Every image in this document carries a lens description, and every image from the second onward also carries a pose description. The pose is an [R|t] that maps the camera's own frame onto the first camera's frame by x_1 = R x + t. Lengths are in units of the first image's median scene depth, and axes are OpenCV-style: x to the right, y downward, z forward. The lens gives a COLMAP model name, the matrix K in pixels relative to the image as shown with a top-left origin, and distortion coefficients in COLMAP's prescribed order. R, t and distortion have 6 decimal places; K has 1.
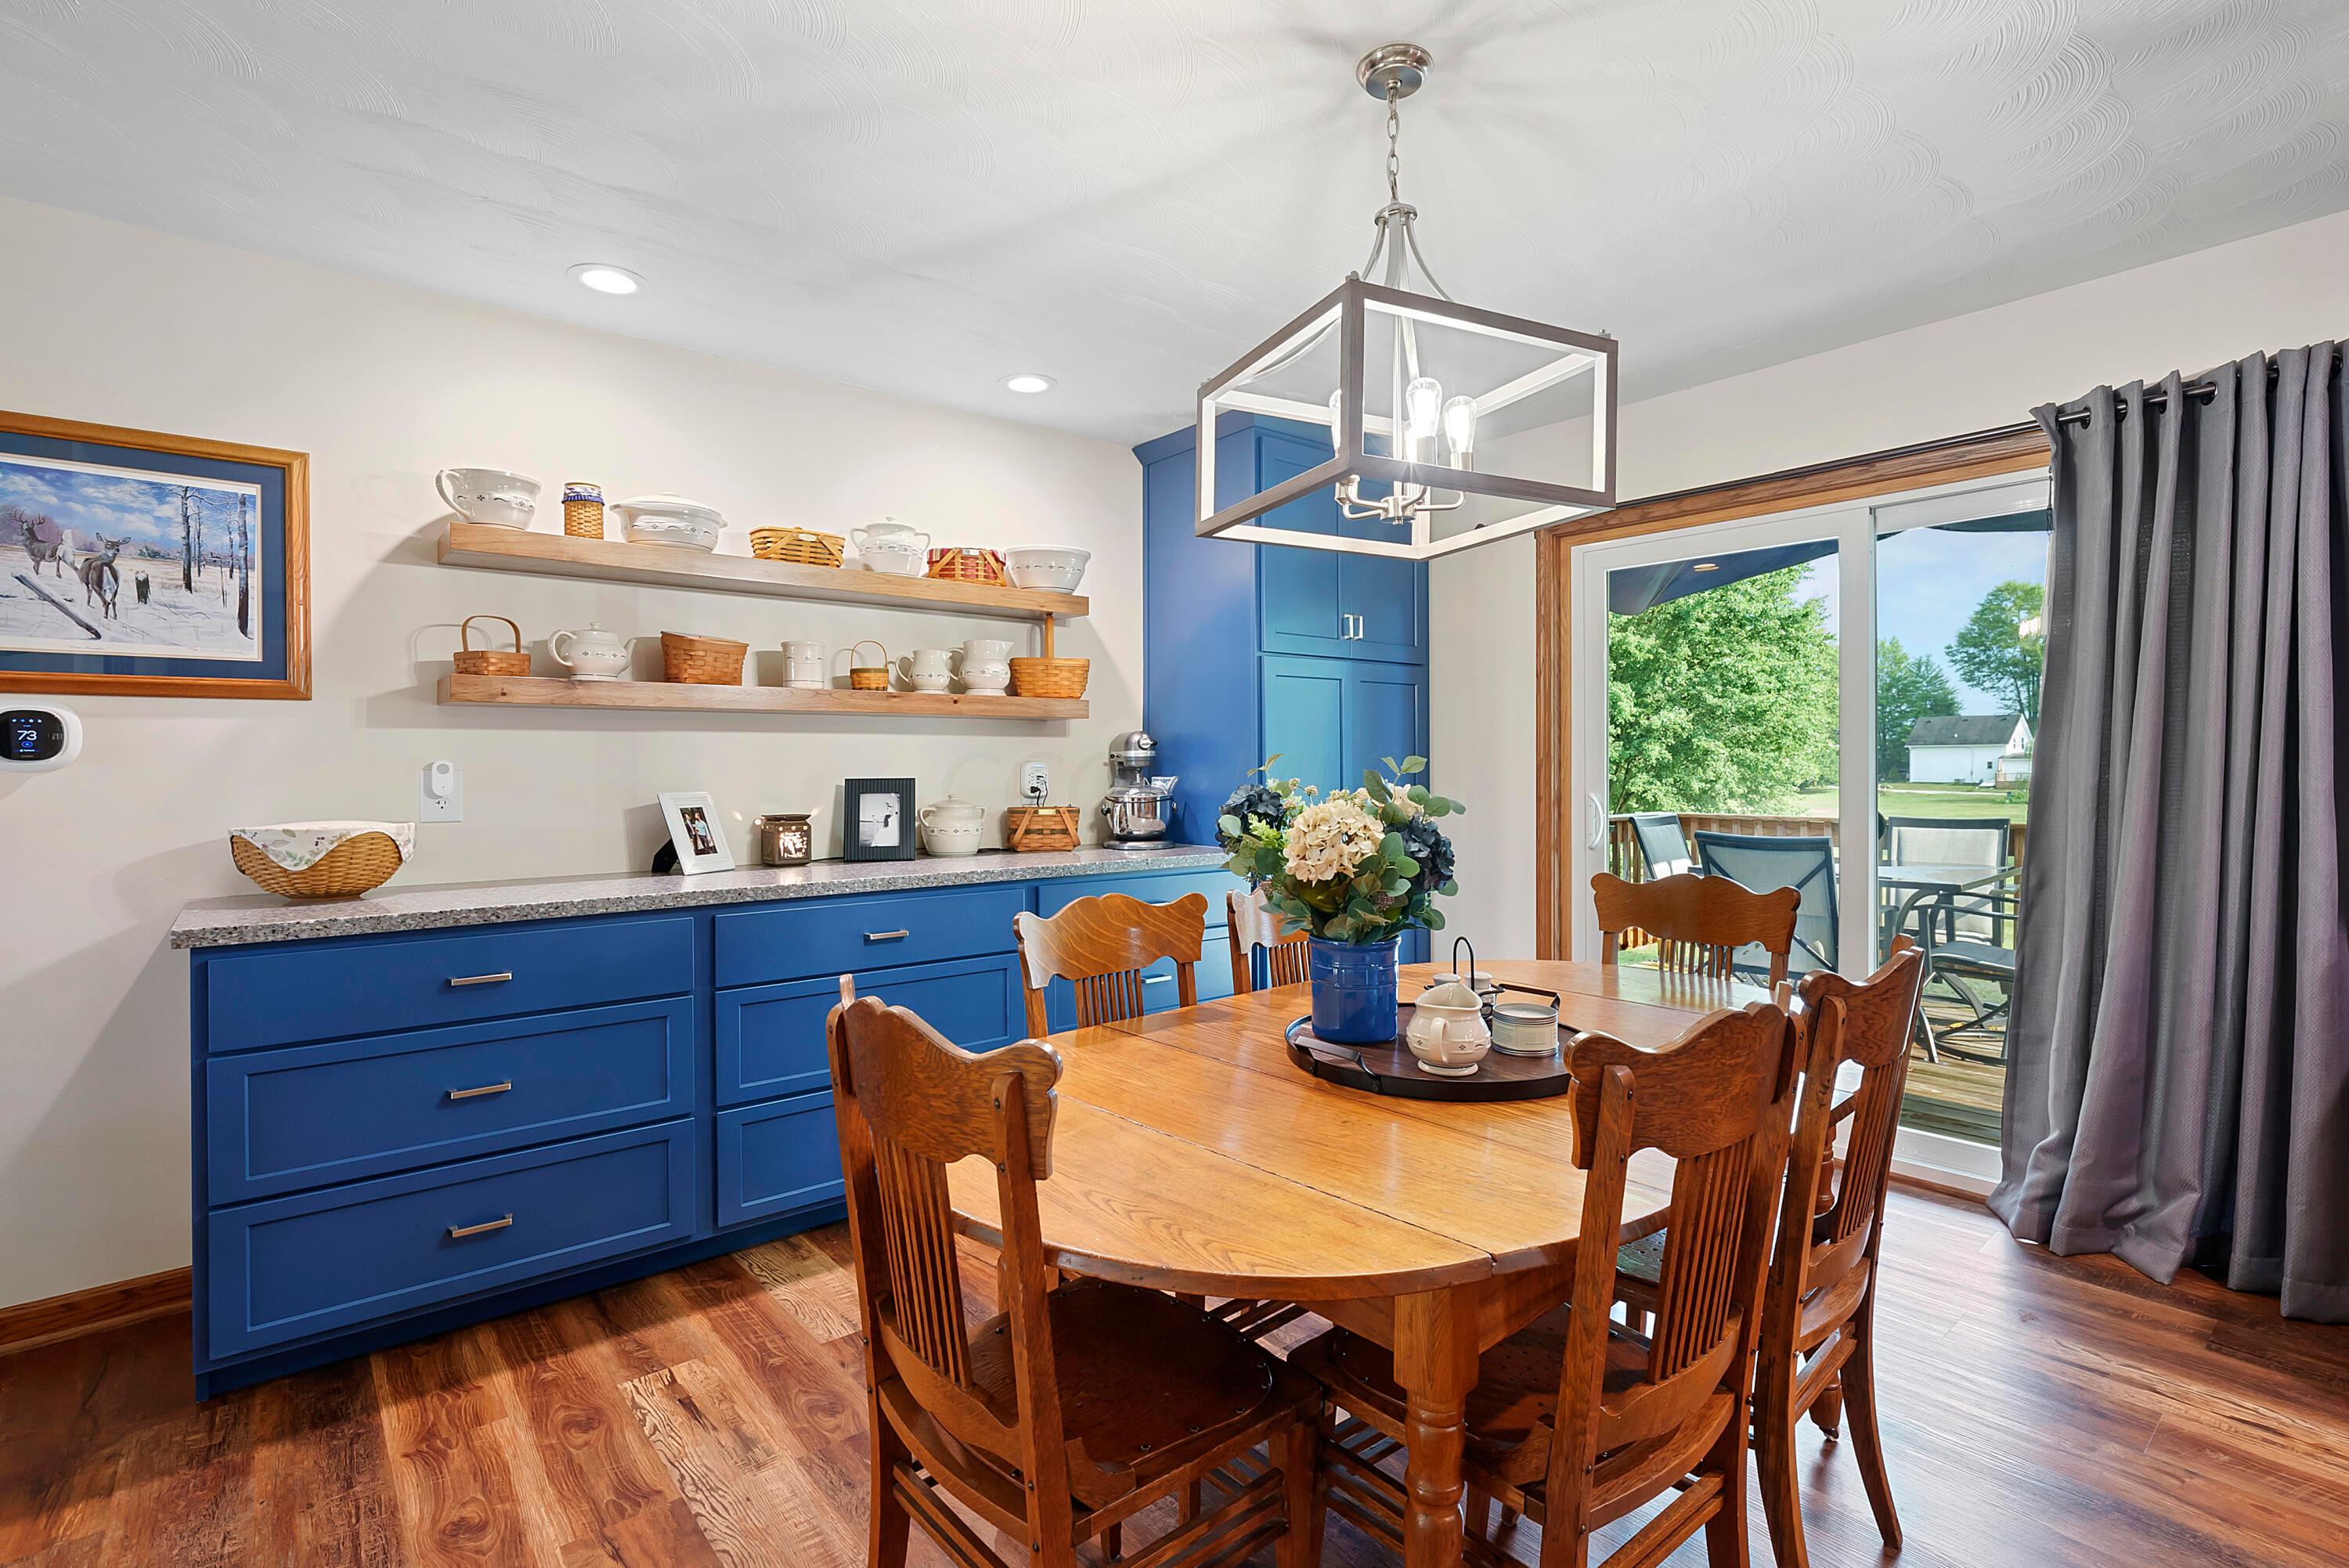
lens RADIAL K [[1095.9, 0, 1178.9], [0, 1095.9, 773.1], [0, 0, 1]] dist [-0.004444, 0.002035]
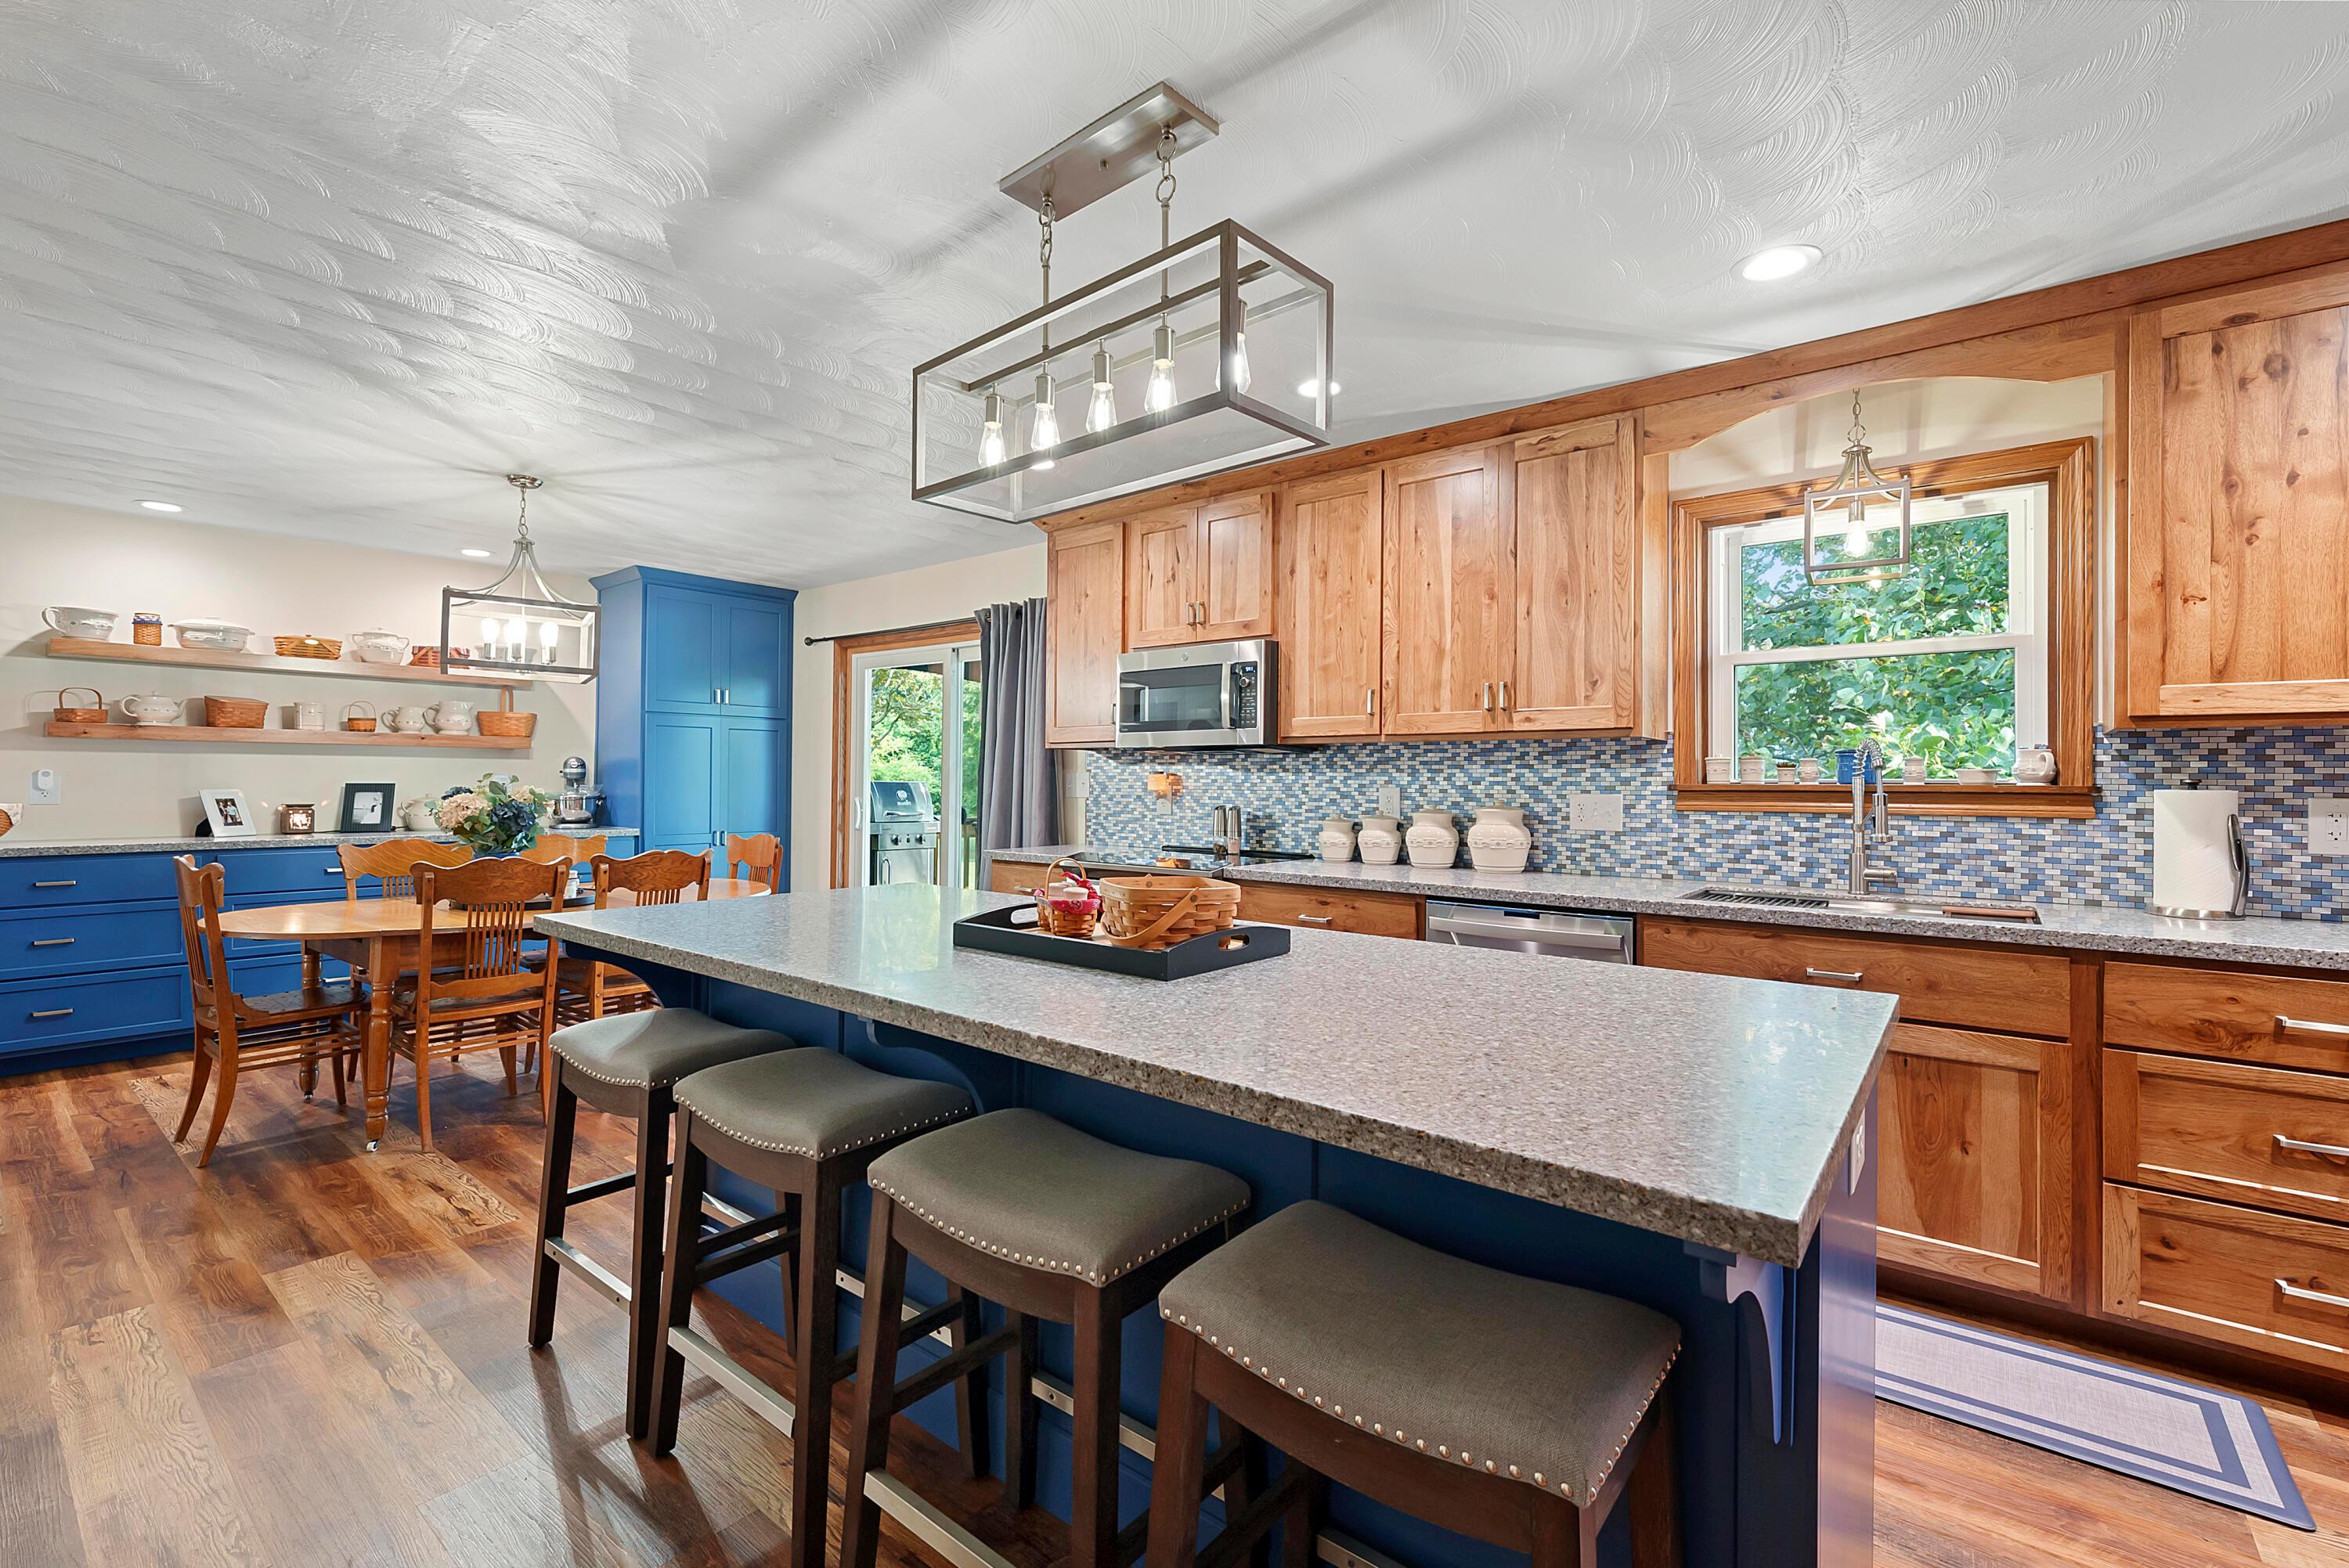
lens RADIAL K [[1019.8, 0, 1175.5], [0, 1019.8, 771.5], [0, 0, 1]] dist [-0.000931, 0.000643]
pose [[0.980670, 0.018164, 0.194824, 0.692693], [-0.015994, 0.999791, -0.012707, -0.014358], [-0.195014, 0.009345, 0.980756, -0.844022]]
